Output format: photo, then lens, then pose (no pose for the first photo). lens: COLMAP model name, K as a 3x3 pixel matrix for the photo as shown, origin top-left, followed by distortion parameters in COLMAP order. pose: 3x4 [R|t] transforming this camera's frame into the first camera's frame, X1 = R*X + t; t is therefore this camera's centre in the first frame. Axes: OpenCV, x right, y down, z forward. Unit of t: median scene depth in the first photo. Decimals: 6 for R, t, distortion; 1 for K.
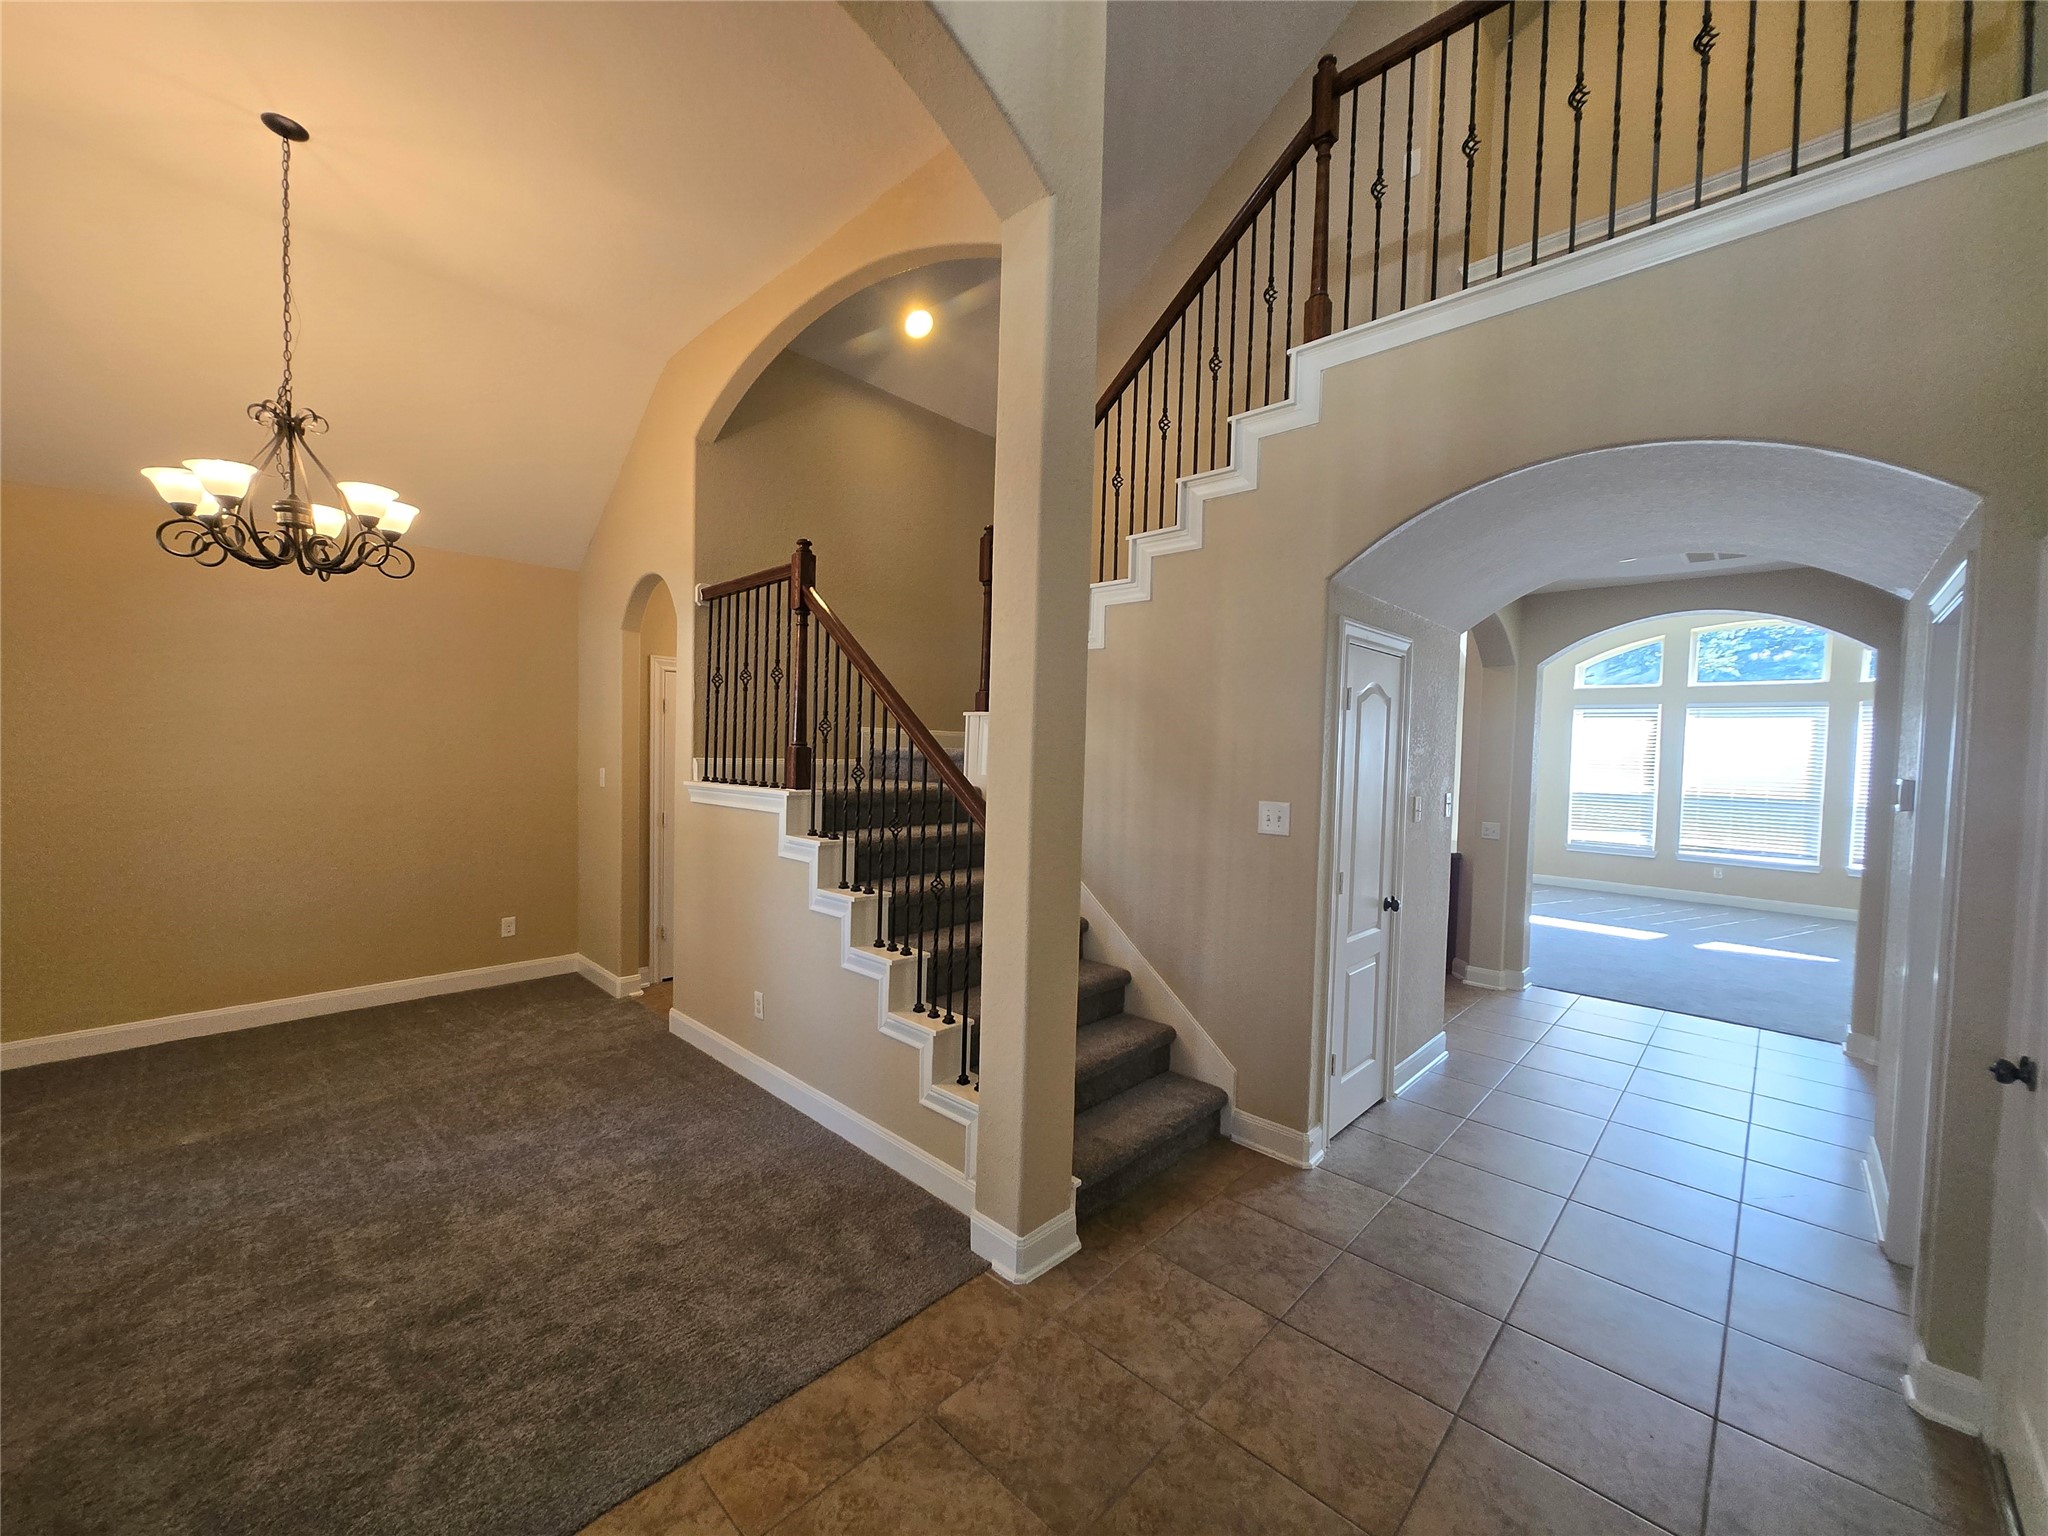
lens RADIAL K [[802.3, 0, 1025.1], [0, 802.3, 774.9], [0, 0, 1]] dist [0.001506, -0.000653]
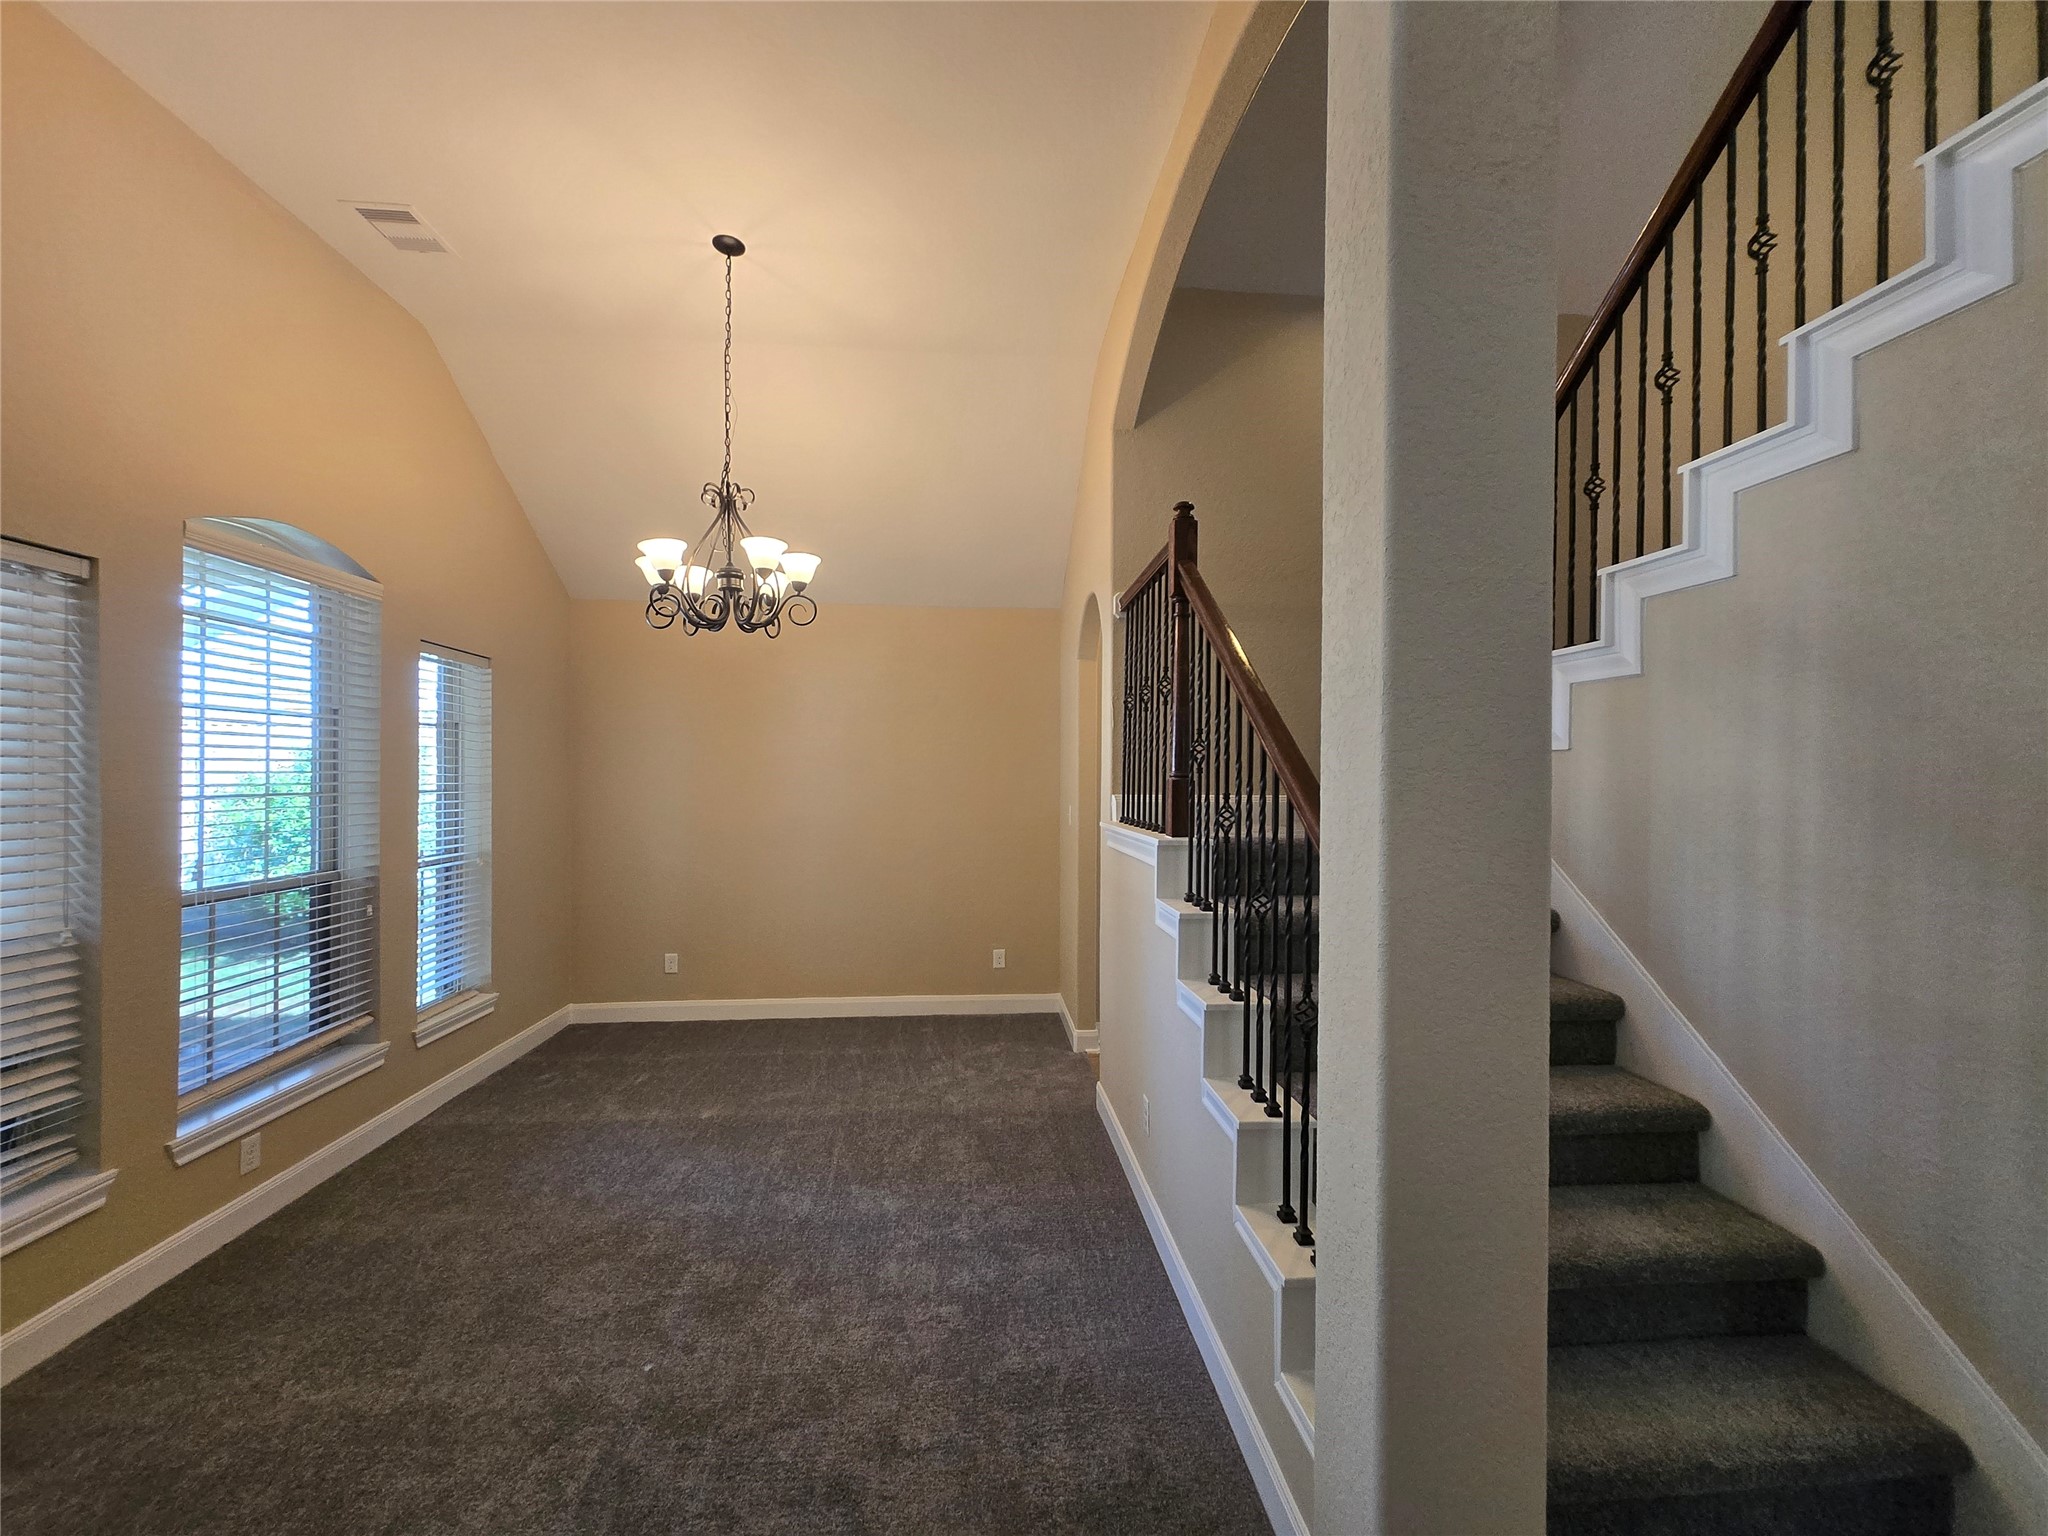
lens RADIAL K [[802.3, 0, 1019.9], [0, 802.3, 775.4], [0, 0, 1]] dist [0.001506, -0.000653]
pose [[0.745848, -0.020941, -0.665786, 0.104354], [-0.008407, 0.999130, -0.040843, -0.006996], [0.666063, 0.036060, 0.745024, 0.348732]]
